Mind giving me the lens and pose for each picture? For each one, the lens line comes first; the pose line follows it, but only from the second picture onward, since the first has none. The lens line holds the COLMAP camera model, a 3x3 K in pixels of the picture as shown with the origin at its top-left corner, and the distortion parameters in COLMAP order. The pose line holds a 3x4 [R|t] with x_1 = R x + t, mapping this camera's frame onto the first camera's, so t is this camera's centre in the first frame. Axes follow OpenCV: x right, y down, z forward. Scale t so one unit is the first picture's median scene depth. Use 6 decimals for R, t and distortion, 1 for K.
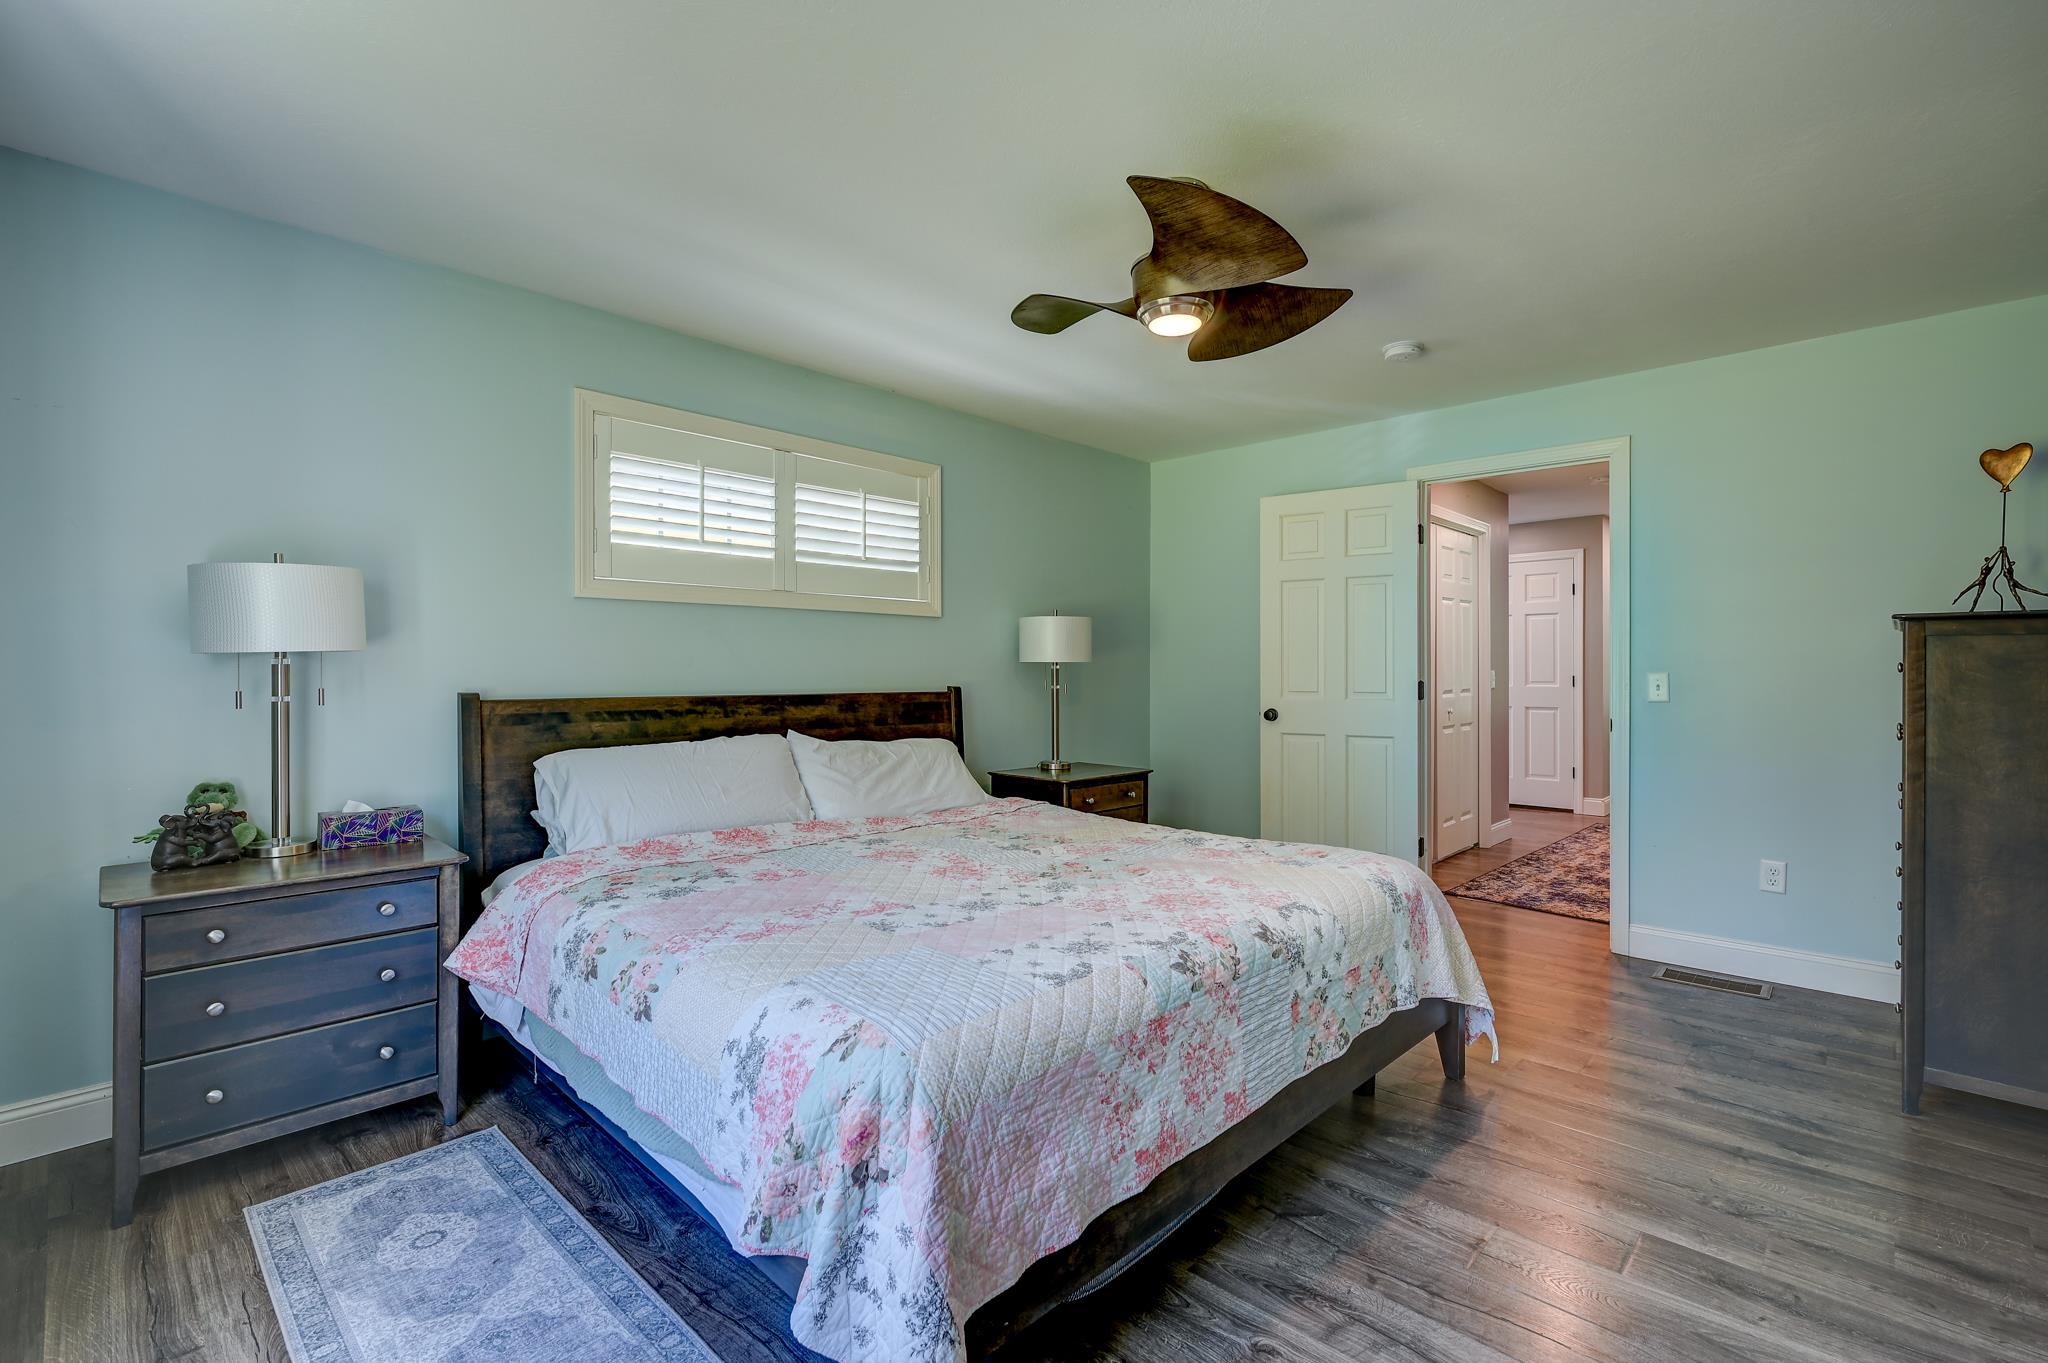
lens RADIAL K [[929.8, 0, 1026.8], [0, 929.8, 671.0], [0, 0, 1]] dist [0.000639, -0.000793]
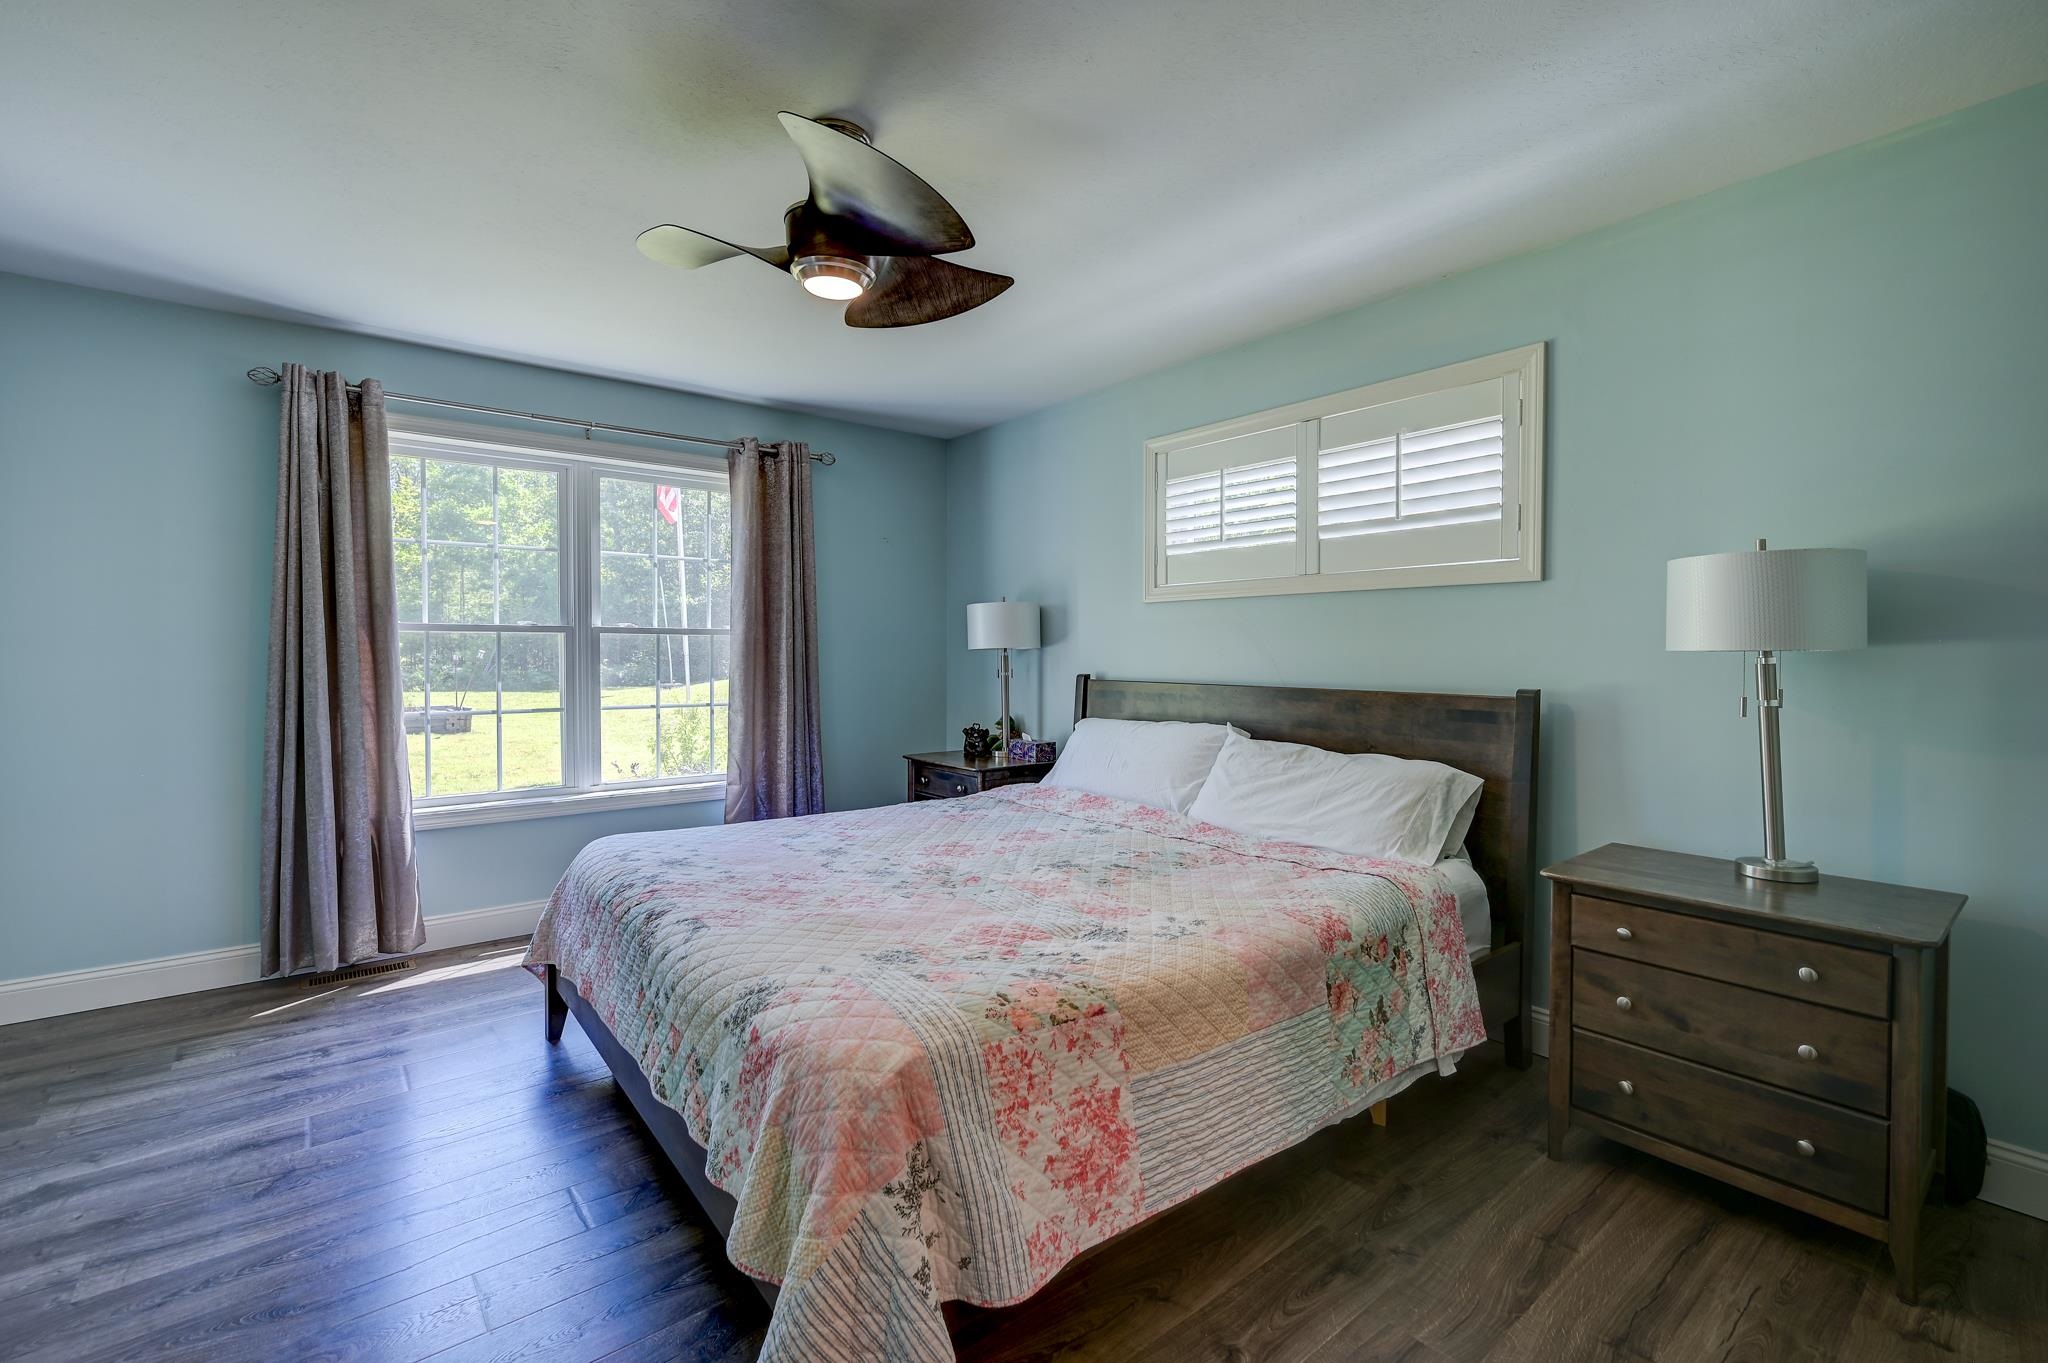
lens RADIAL K [[929.8, 0, 1036.3], [0, 929.8, 669.6], [0, 0, 1]] dist [0.000639, -0.000793]
pose [[-0.138775, 0.025144, -0.990005, 0.794487], [0.000662, 0.999680, 0.025297, -0.018736], [0.990324, 0.002855, -0.138747, 1.008552]]
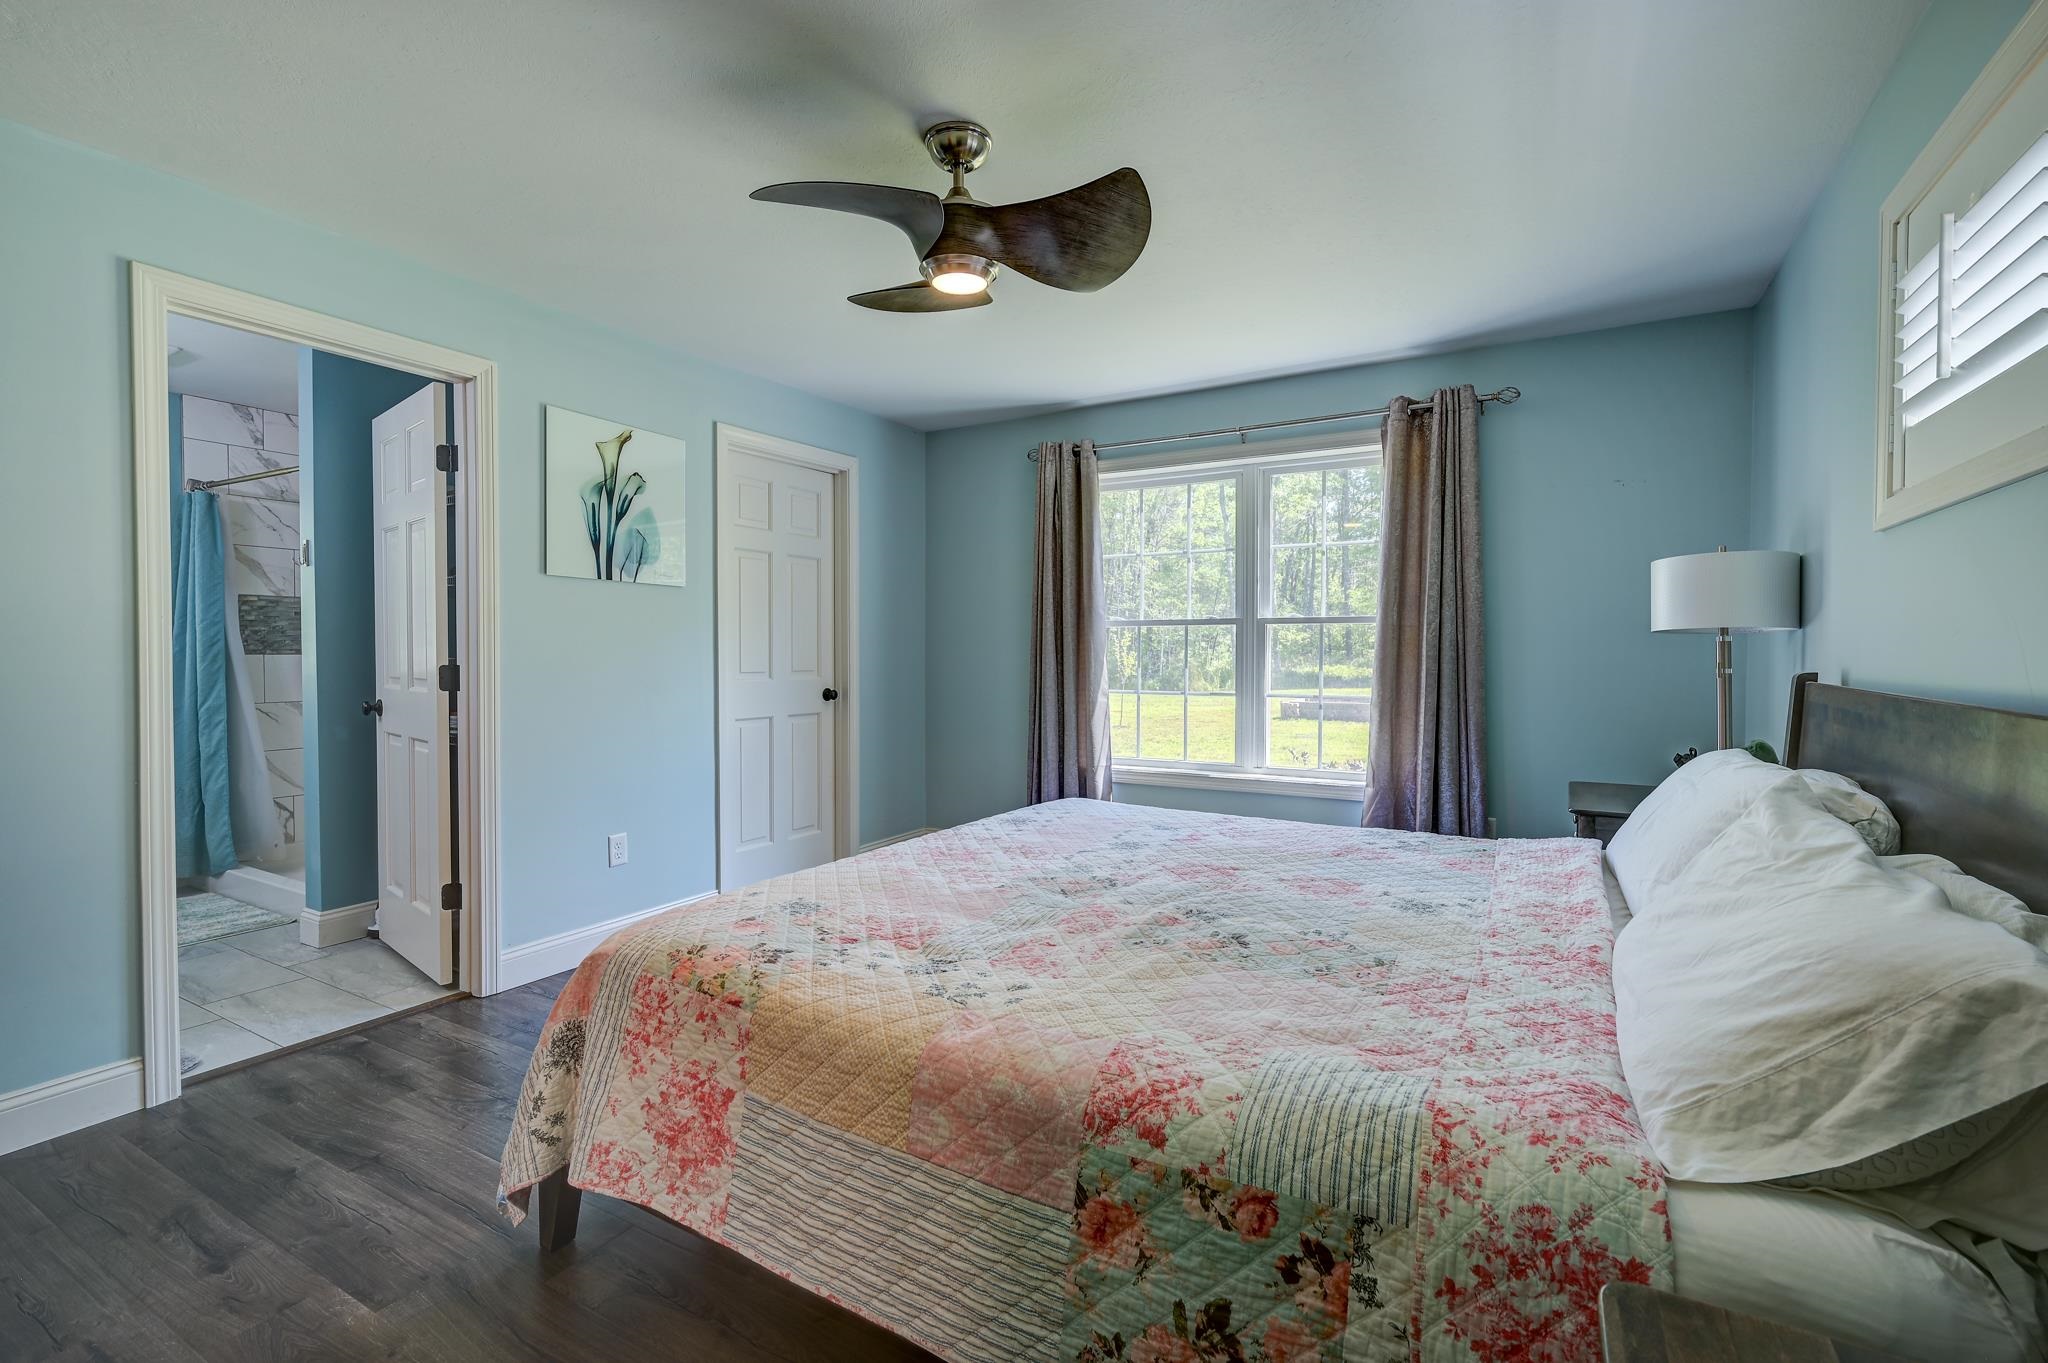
lens RADIAL K [[929.8, 0, 1030.9], [0, 929.8, 668.0], [0, 0, 1]] dist [0.000639, -0.000793]
pose [[-0.980692, 0.010757, -0.195264, 0.196076], [0.007400, 0.999812, 0.017915, 0.000995], [0.195420, 0.016124, -0.980587, 1.503856]]
